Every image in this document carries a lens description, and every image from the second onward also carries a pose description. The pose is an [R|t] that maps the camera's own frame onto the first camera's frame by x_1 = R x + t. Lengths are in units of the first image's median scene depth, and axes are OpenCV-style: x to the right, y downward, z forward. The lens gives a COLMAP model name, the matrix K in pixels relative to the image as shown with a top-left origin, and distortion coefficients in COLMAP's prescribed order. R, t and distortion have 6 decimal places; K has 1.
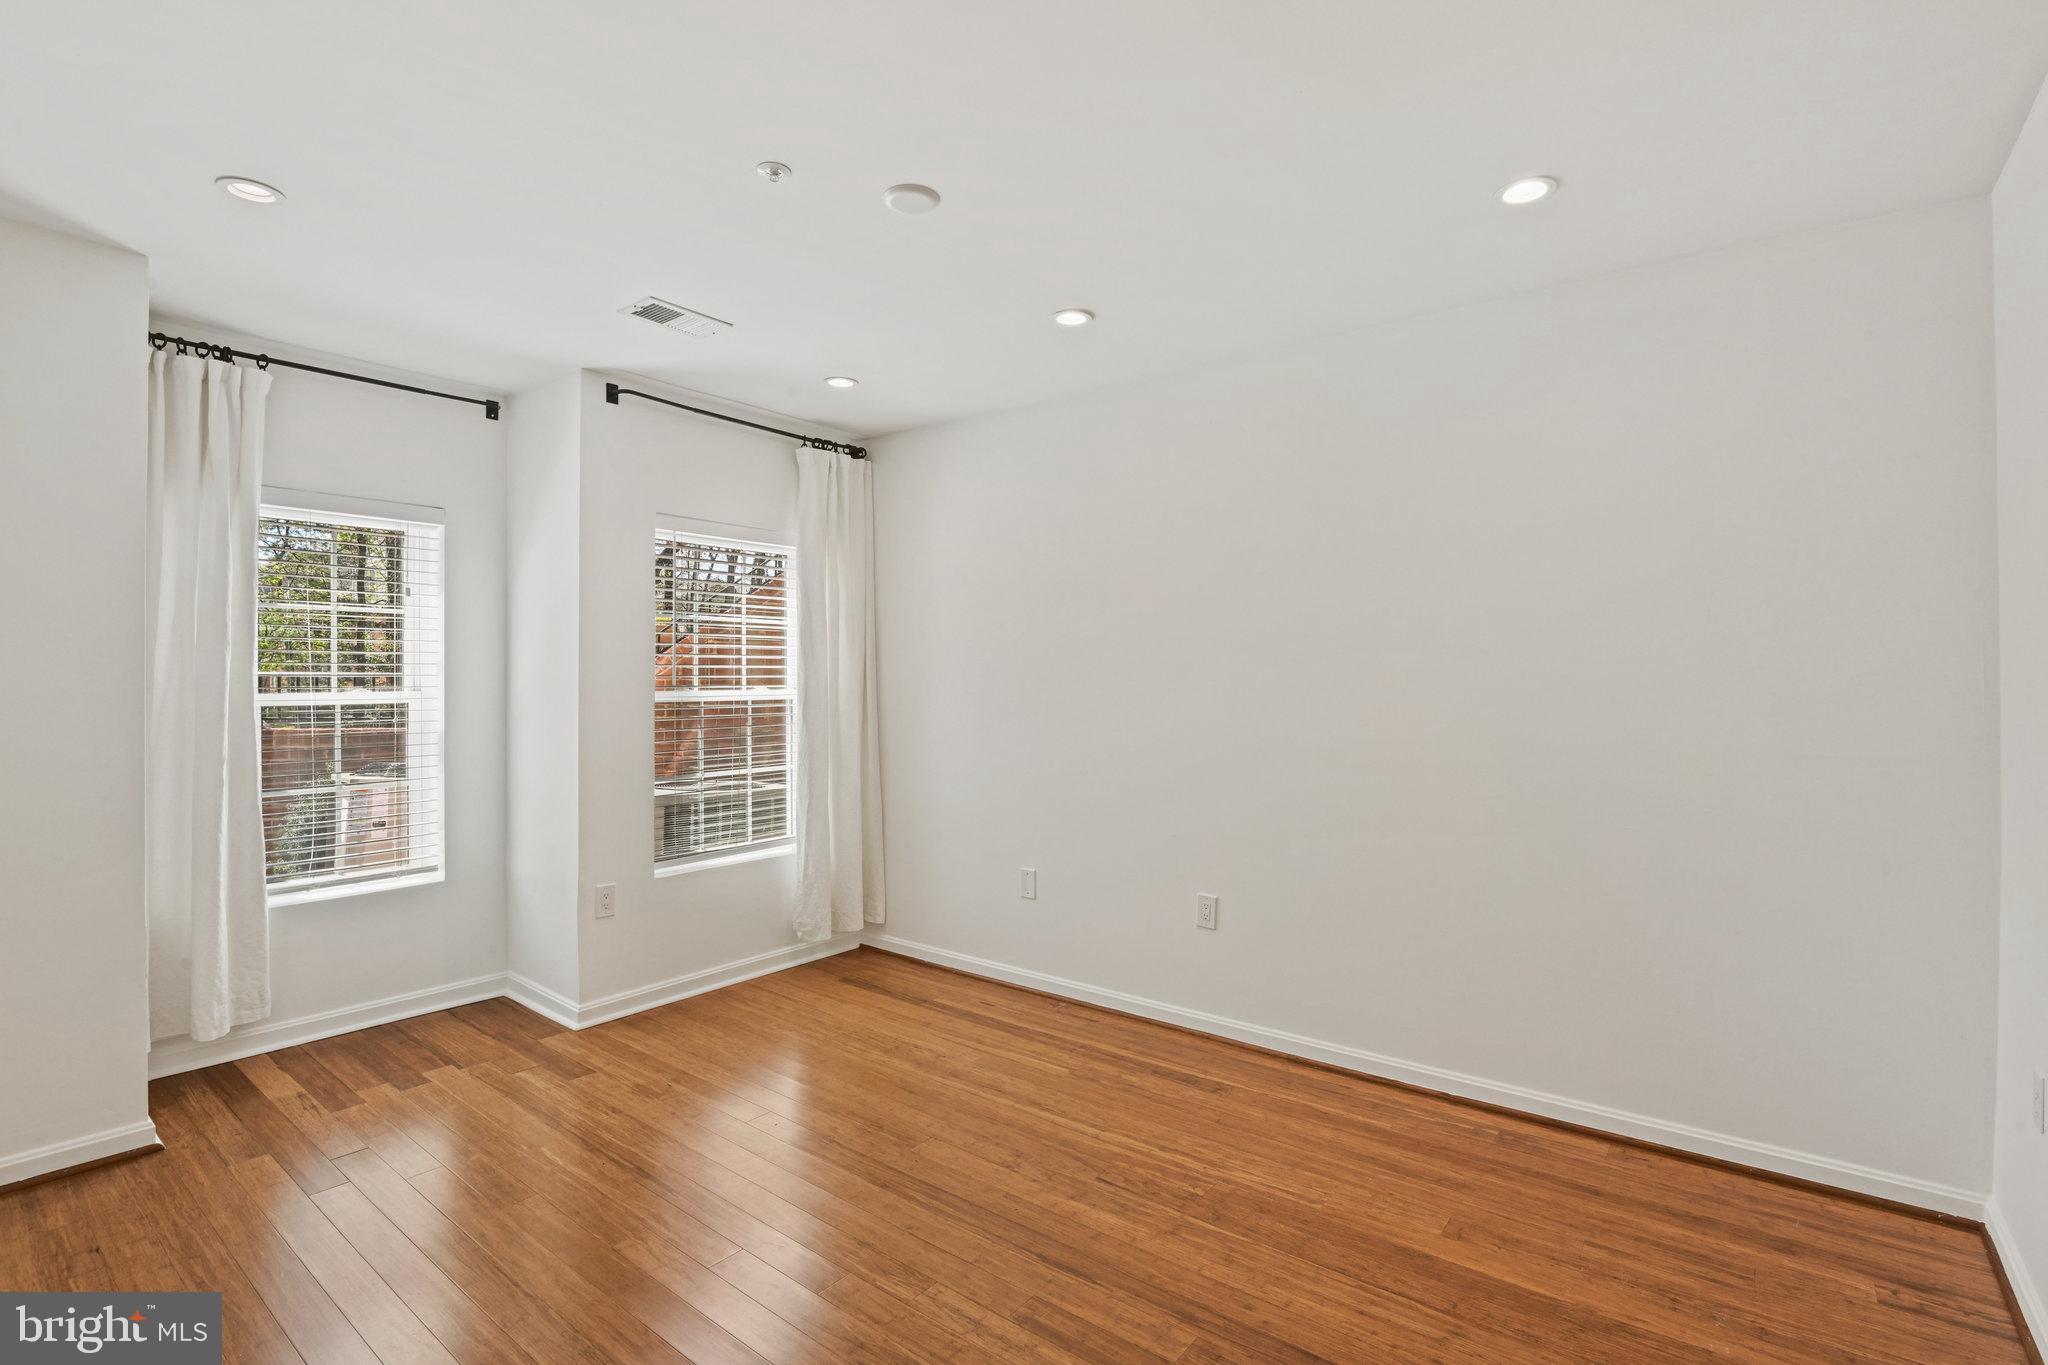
lens RADIAL K [[949.1, 0, 1022.0], [0, 949.1, 679.7], [0, 0, 1]] dist [-0.002773, -0.008997]
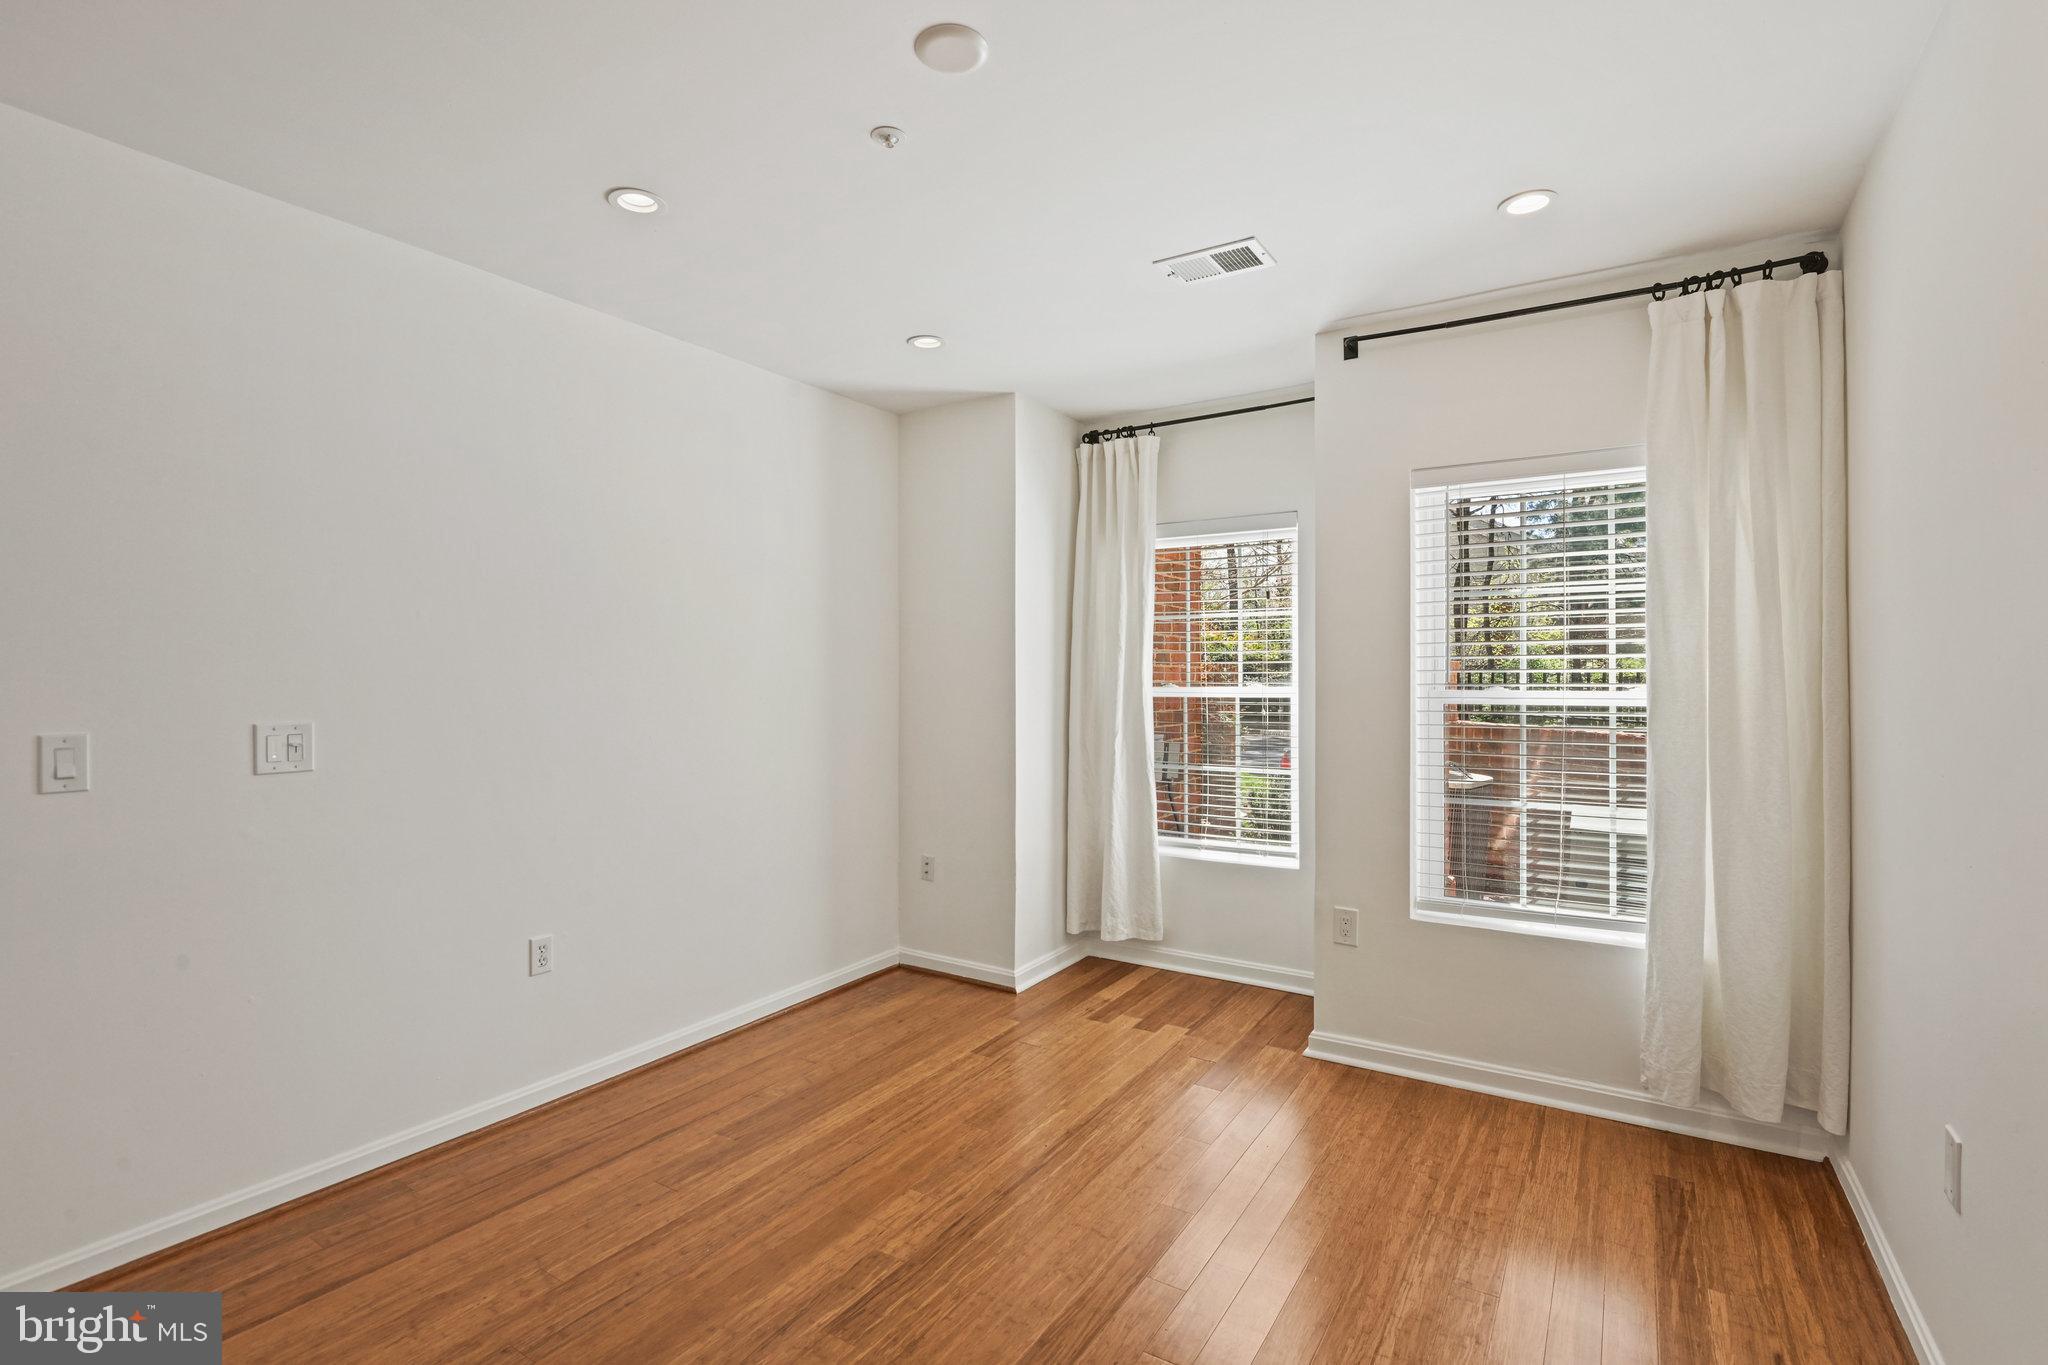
lens RADIAL K [[949.1, 0, 1022.0], [0, 949.1, 679.7], [0, 0, 1]] dist [-0.002773, -0.008997]
pose [[0.098315, 0.001790, -0.995154, 0.472998], [0.001288, 0.999997, 0.001926, 0.001992], [0.995155, -0.001471, 0.098312, 0.712179]]
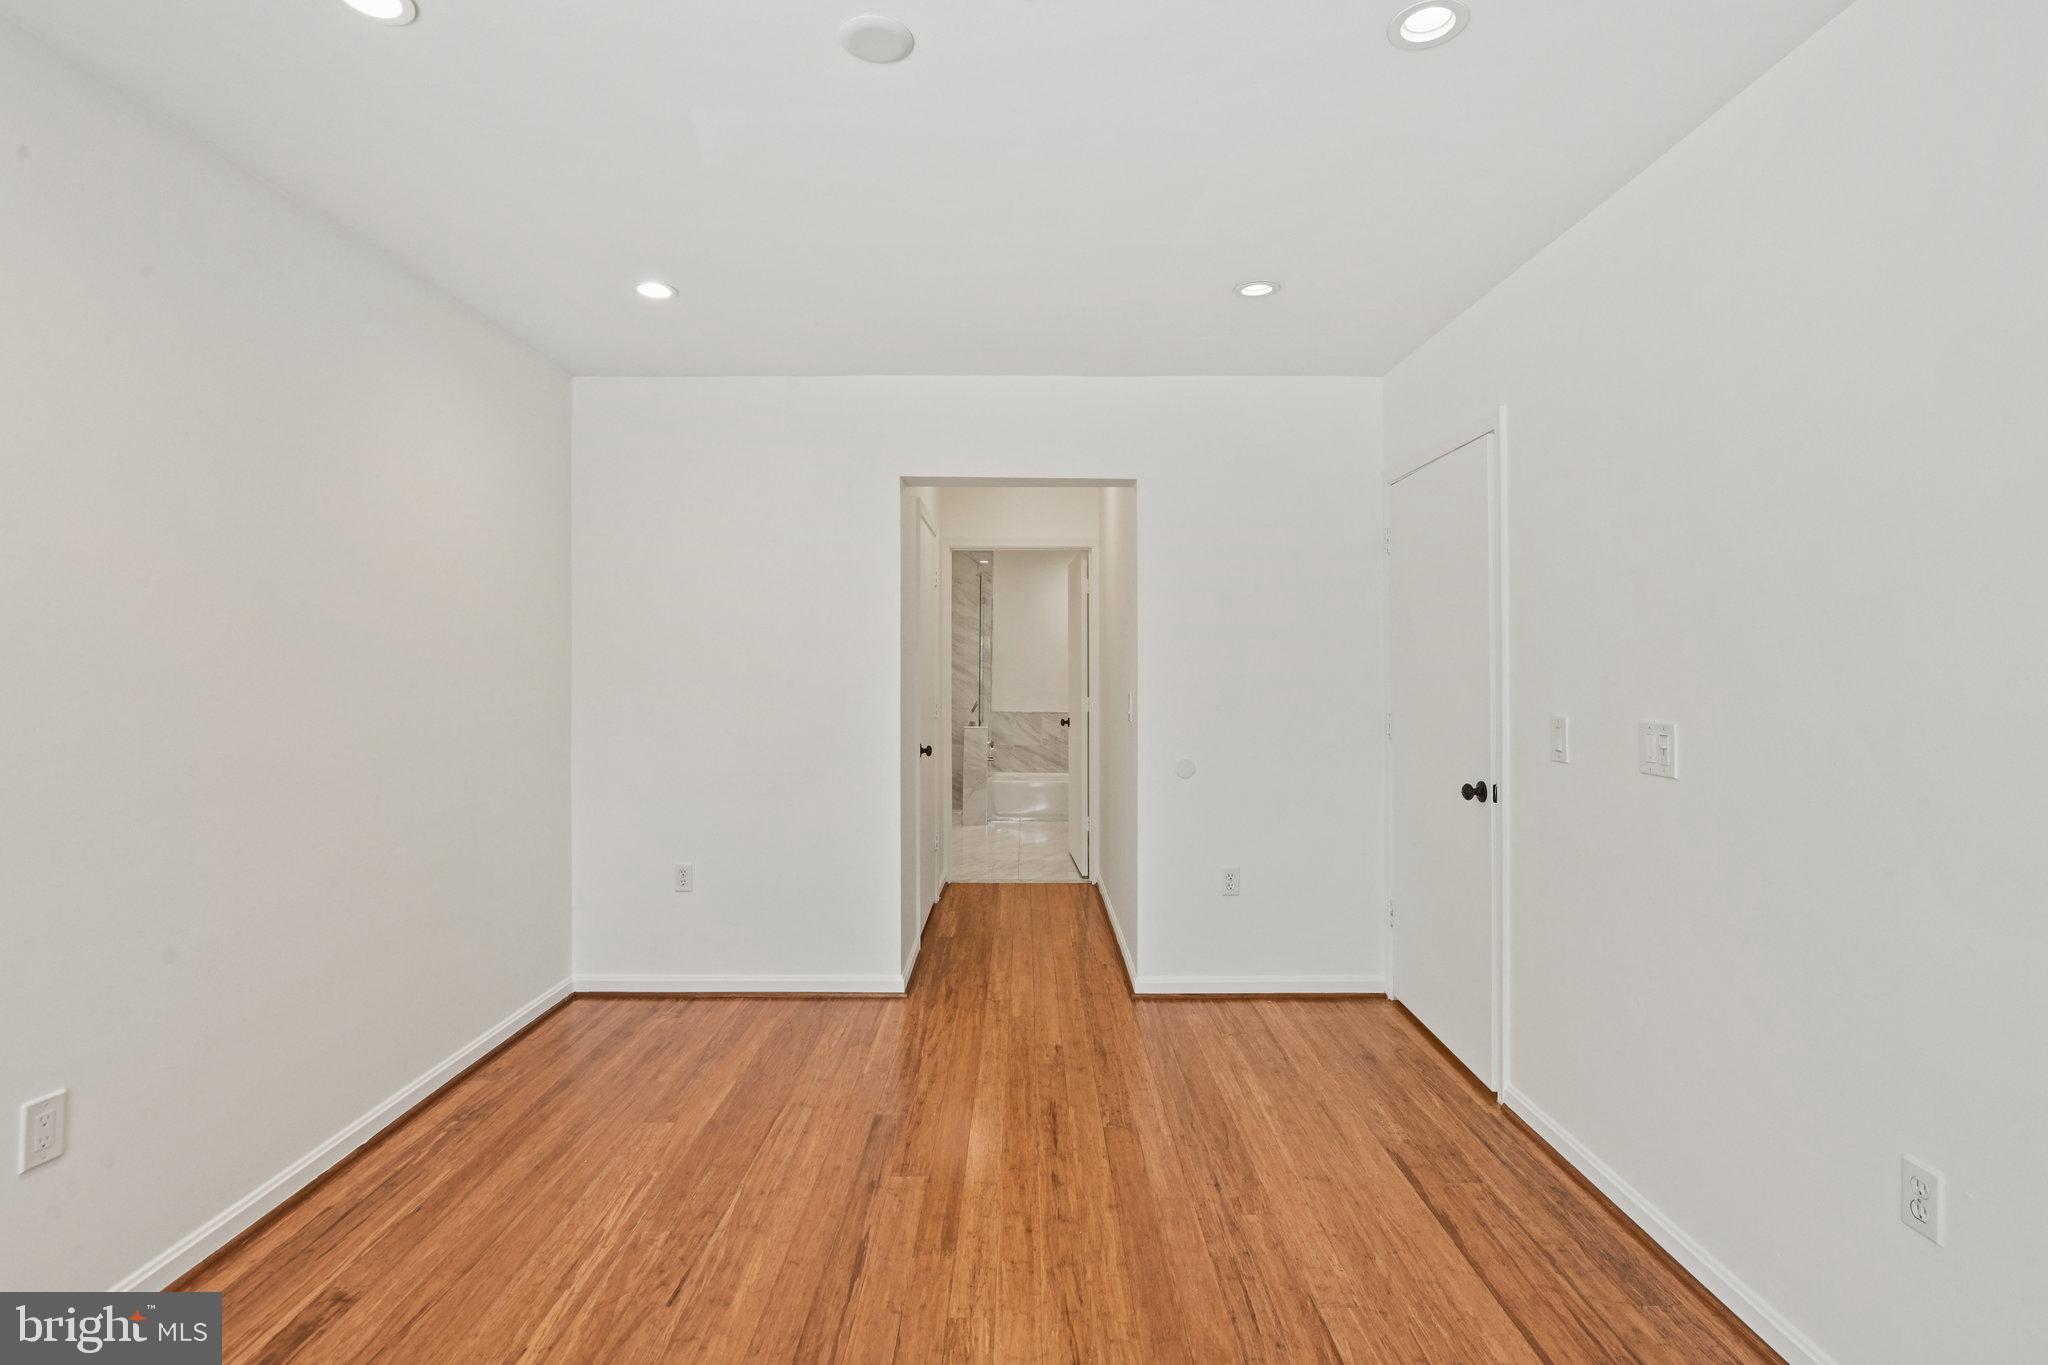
lens RADIAL K [[948.3, 0, 1026.2], [0, 948.3, 670.1], [0, 0, 1]] dist [-0.004257, -0.009878]
pose [[-0.620167, -0.003220, 0.784463, -0.566192], [-0.002698, 0.999994, 0.001973, -0.001200], [-0.784465, -0.000893, -0.620173, 0.994253]]
